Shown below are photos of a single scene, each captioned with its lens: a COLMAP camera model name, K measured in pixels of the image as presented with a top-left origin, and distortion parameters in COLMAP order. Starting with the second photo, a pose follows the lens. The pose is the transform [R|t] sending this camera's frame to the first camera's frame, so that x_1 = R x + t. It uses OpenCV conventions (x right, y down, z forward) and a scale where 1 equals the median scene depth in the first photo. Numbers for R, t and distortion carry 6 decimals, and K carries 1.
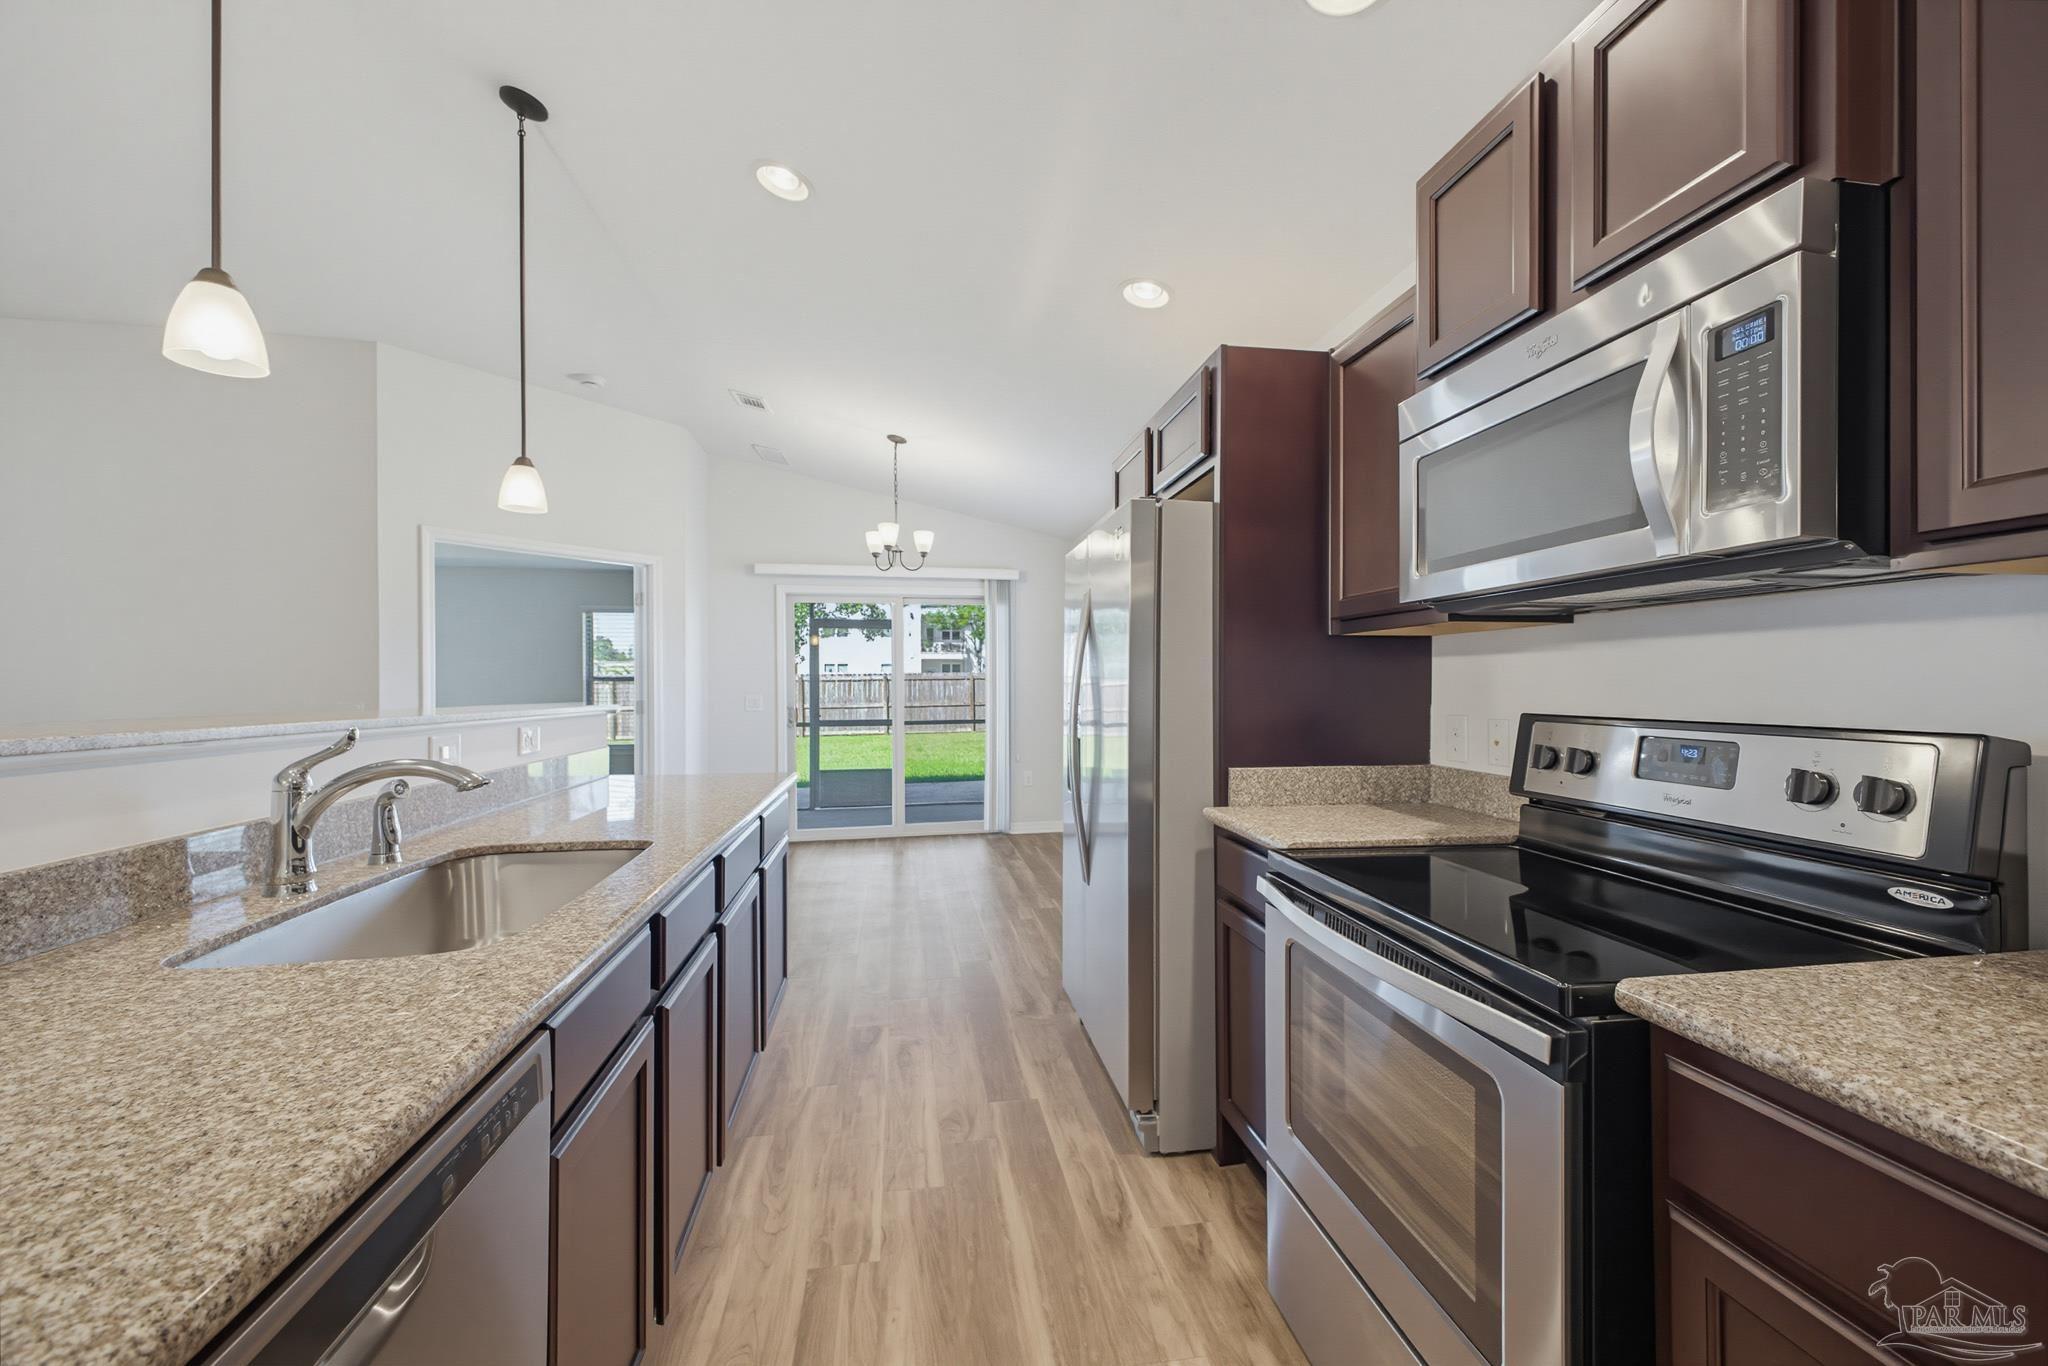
lens RADIAL K [[806.9, 0, 1038.4], [0, 806.9, 680.1], [0, 0, 1]] dist [0.016926, -0.003057]
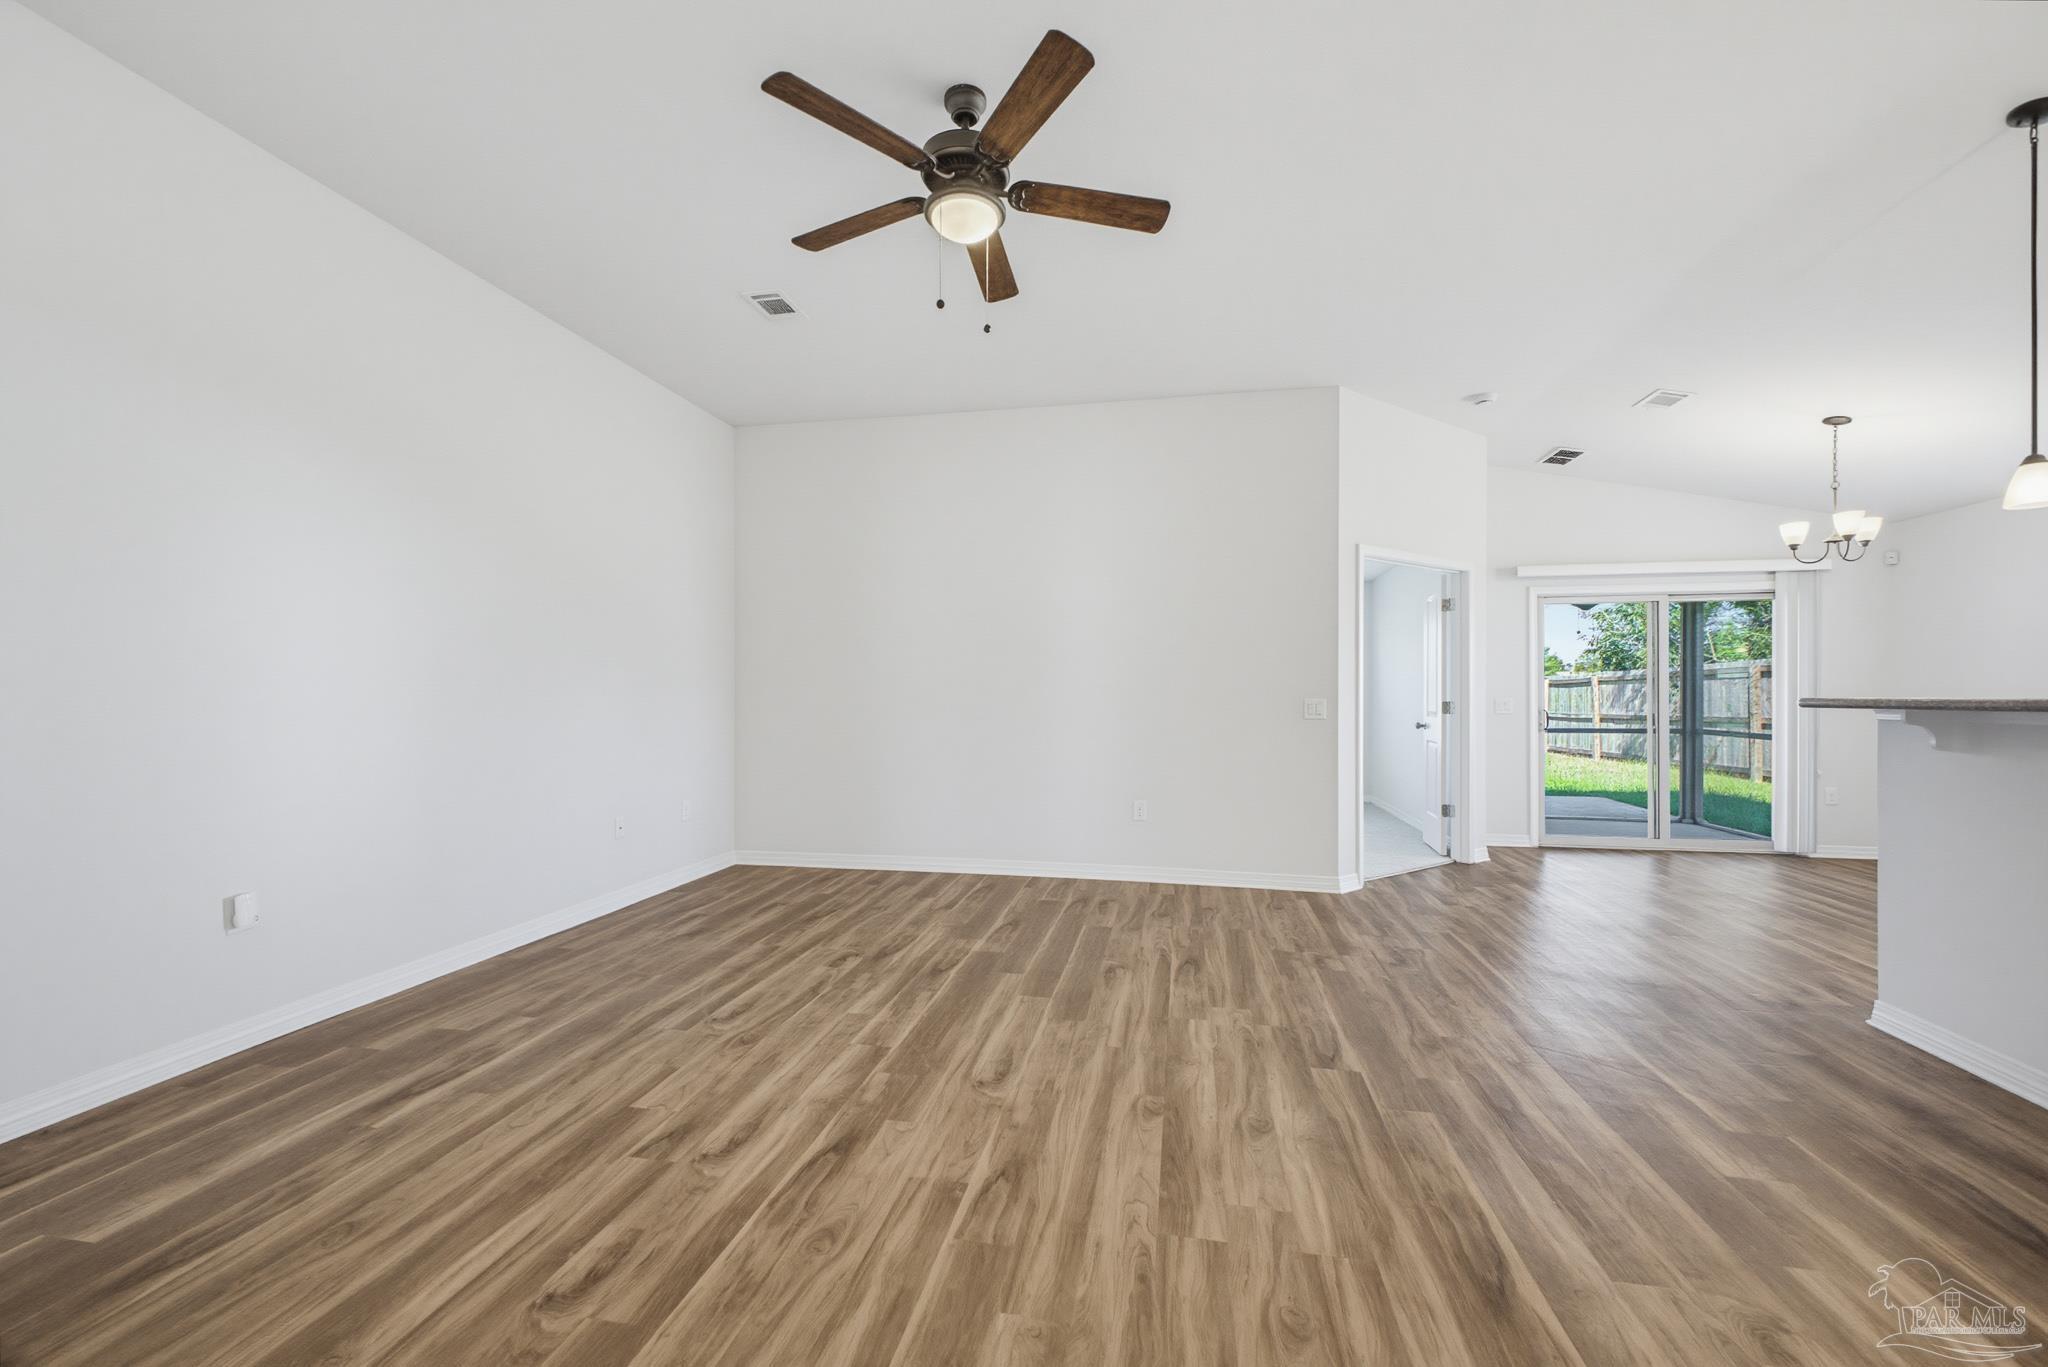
lens RADIAL K [[806.9, 0, 1023.5], [0, 806.9, 710.8], [0, 0, 1]] dist [0.016926, -0.003057]
pose [[0.936100, 0.015400, -0.351396, -1.604346], [-0.005682, 0.999573, 0.028672, 0.024073], [0.351688, -0.024843, 0.935788, -0.448113]]
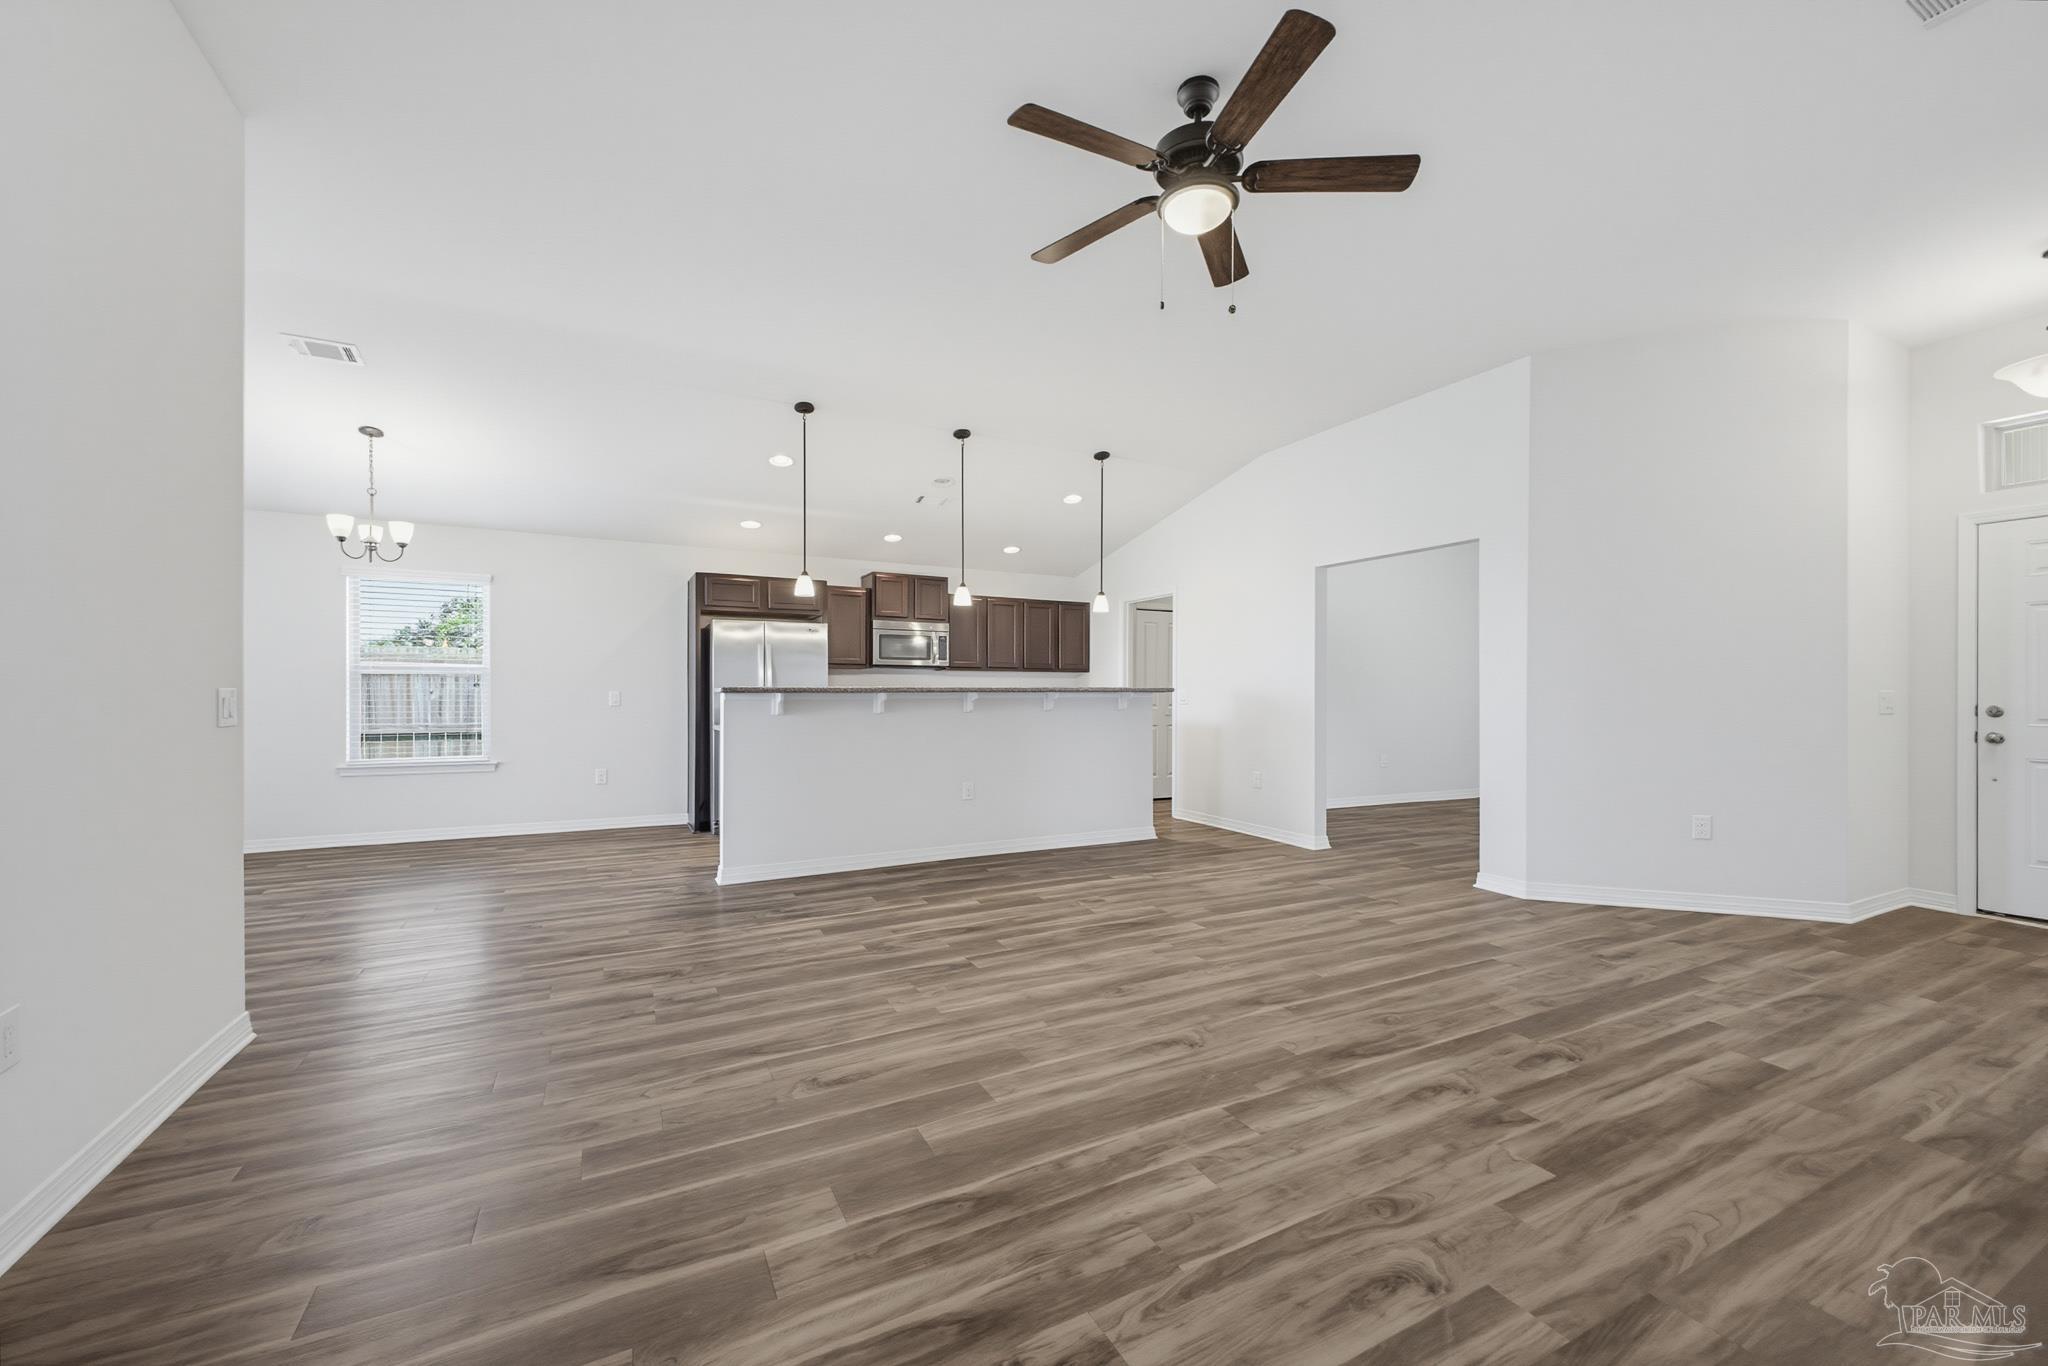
lens RADIAL K [[806.9, 0, 1035.7], [0, 806.9, 694.4], [0, 0, 1]] dist [0.016926, -0.003057]
pose [[-0.314982, -0.000777, 0.949097, -3.123175], [-0.005050, 0.999987, -0.000857, 0.053380], [-0.949084, -0.005063, -0.314981, 1.180022]]
